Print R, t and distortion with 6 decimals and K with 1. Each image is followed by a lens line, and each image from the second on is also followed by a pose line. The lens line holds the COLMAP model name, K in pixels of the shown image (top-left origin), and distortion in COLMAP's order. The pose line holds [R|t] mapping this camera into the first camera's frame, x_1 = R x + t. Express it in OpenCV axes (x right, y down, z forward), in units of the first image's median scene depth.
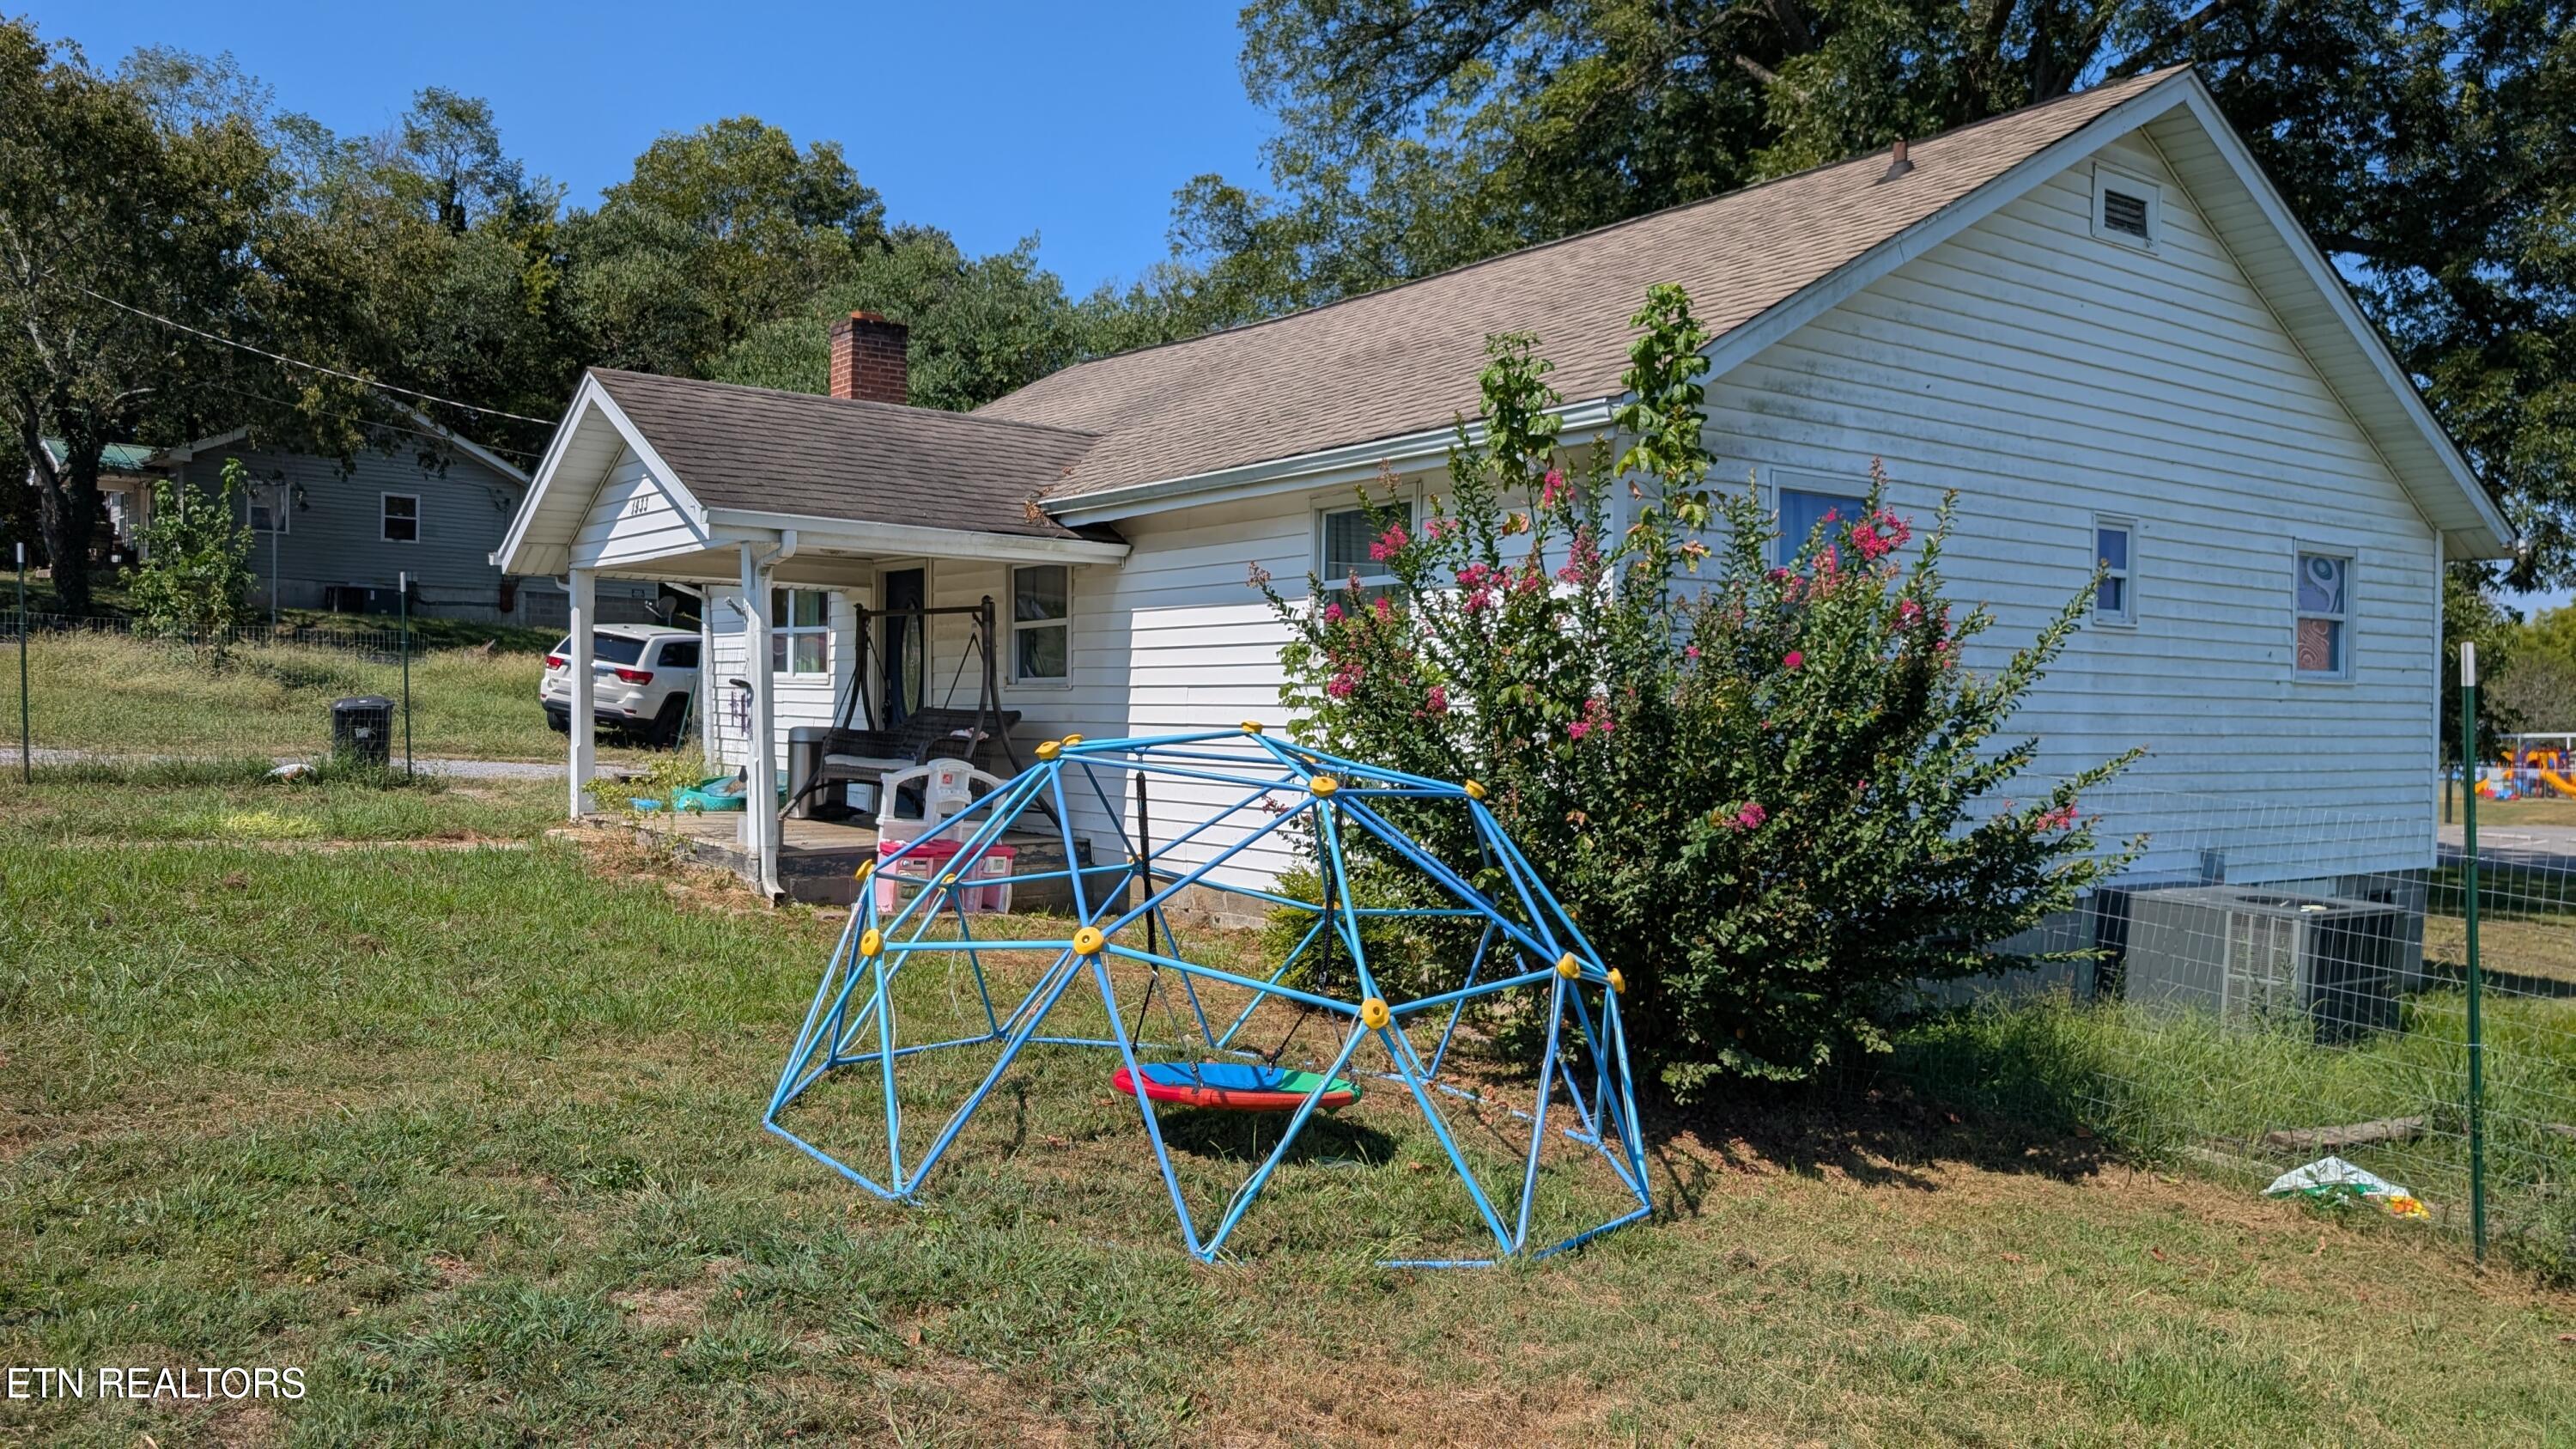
lens RADIAL K [[1875.0, 0, 1270.5], [0, 1875.0, 674.7], [0, 0, 1]] dist [0.048839, -0.046837]
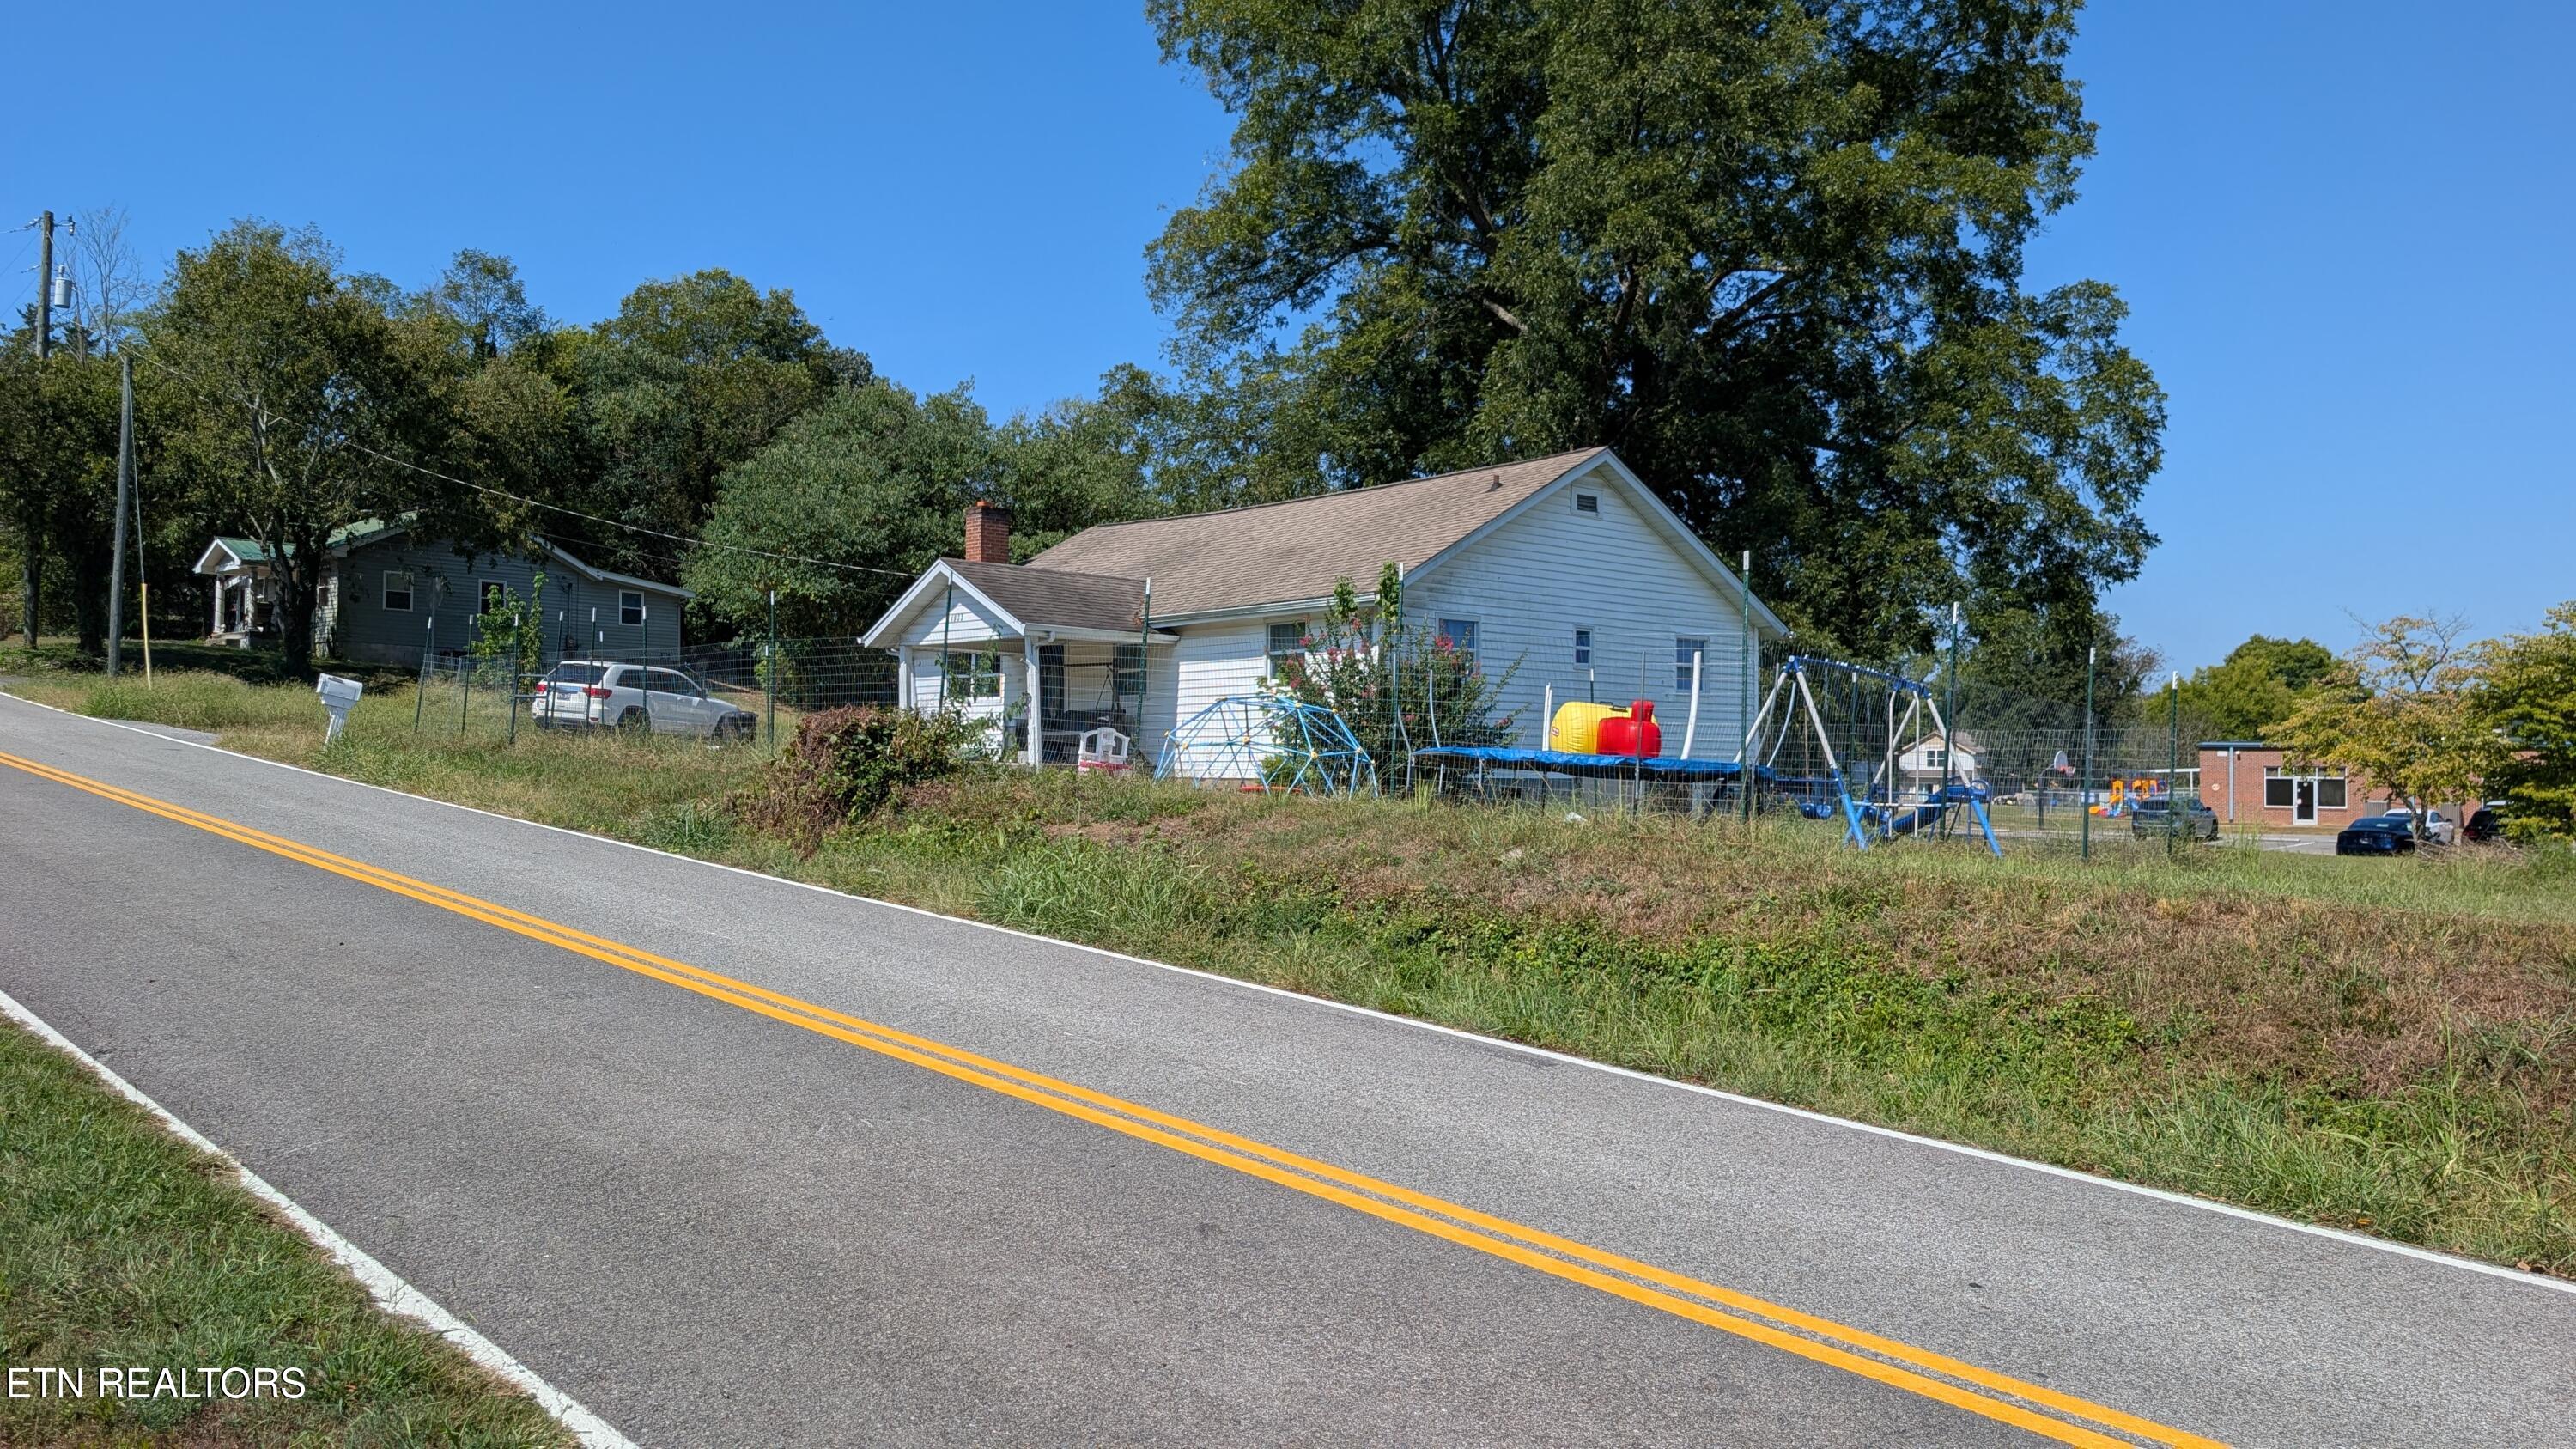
lens RADIAL K [[1875.0, 0, 1277.4], [0, 1875.0, 732.6], [0, 0, 1]] dist [0.048839, -0.046837]
pose [[0.995174, -0.004597, 0.098016, -0.061851], [0.004813, 0.999986, -0.001963, 0.018947], [-0.098005, 0.002425, 0.995183, -0.448711]]
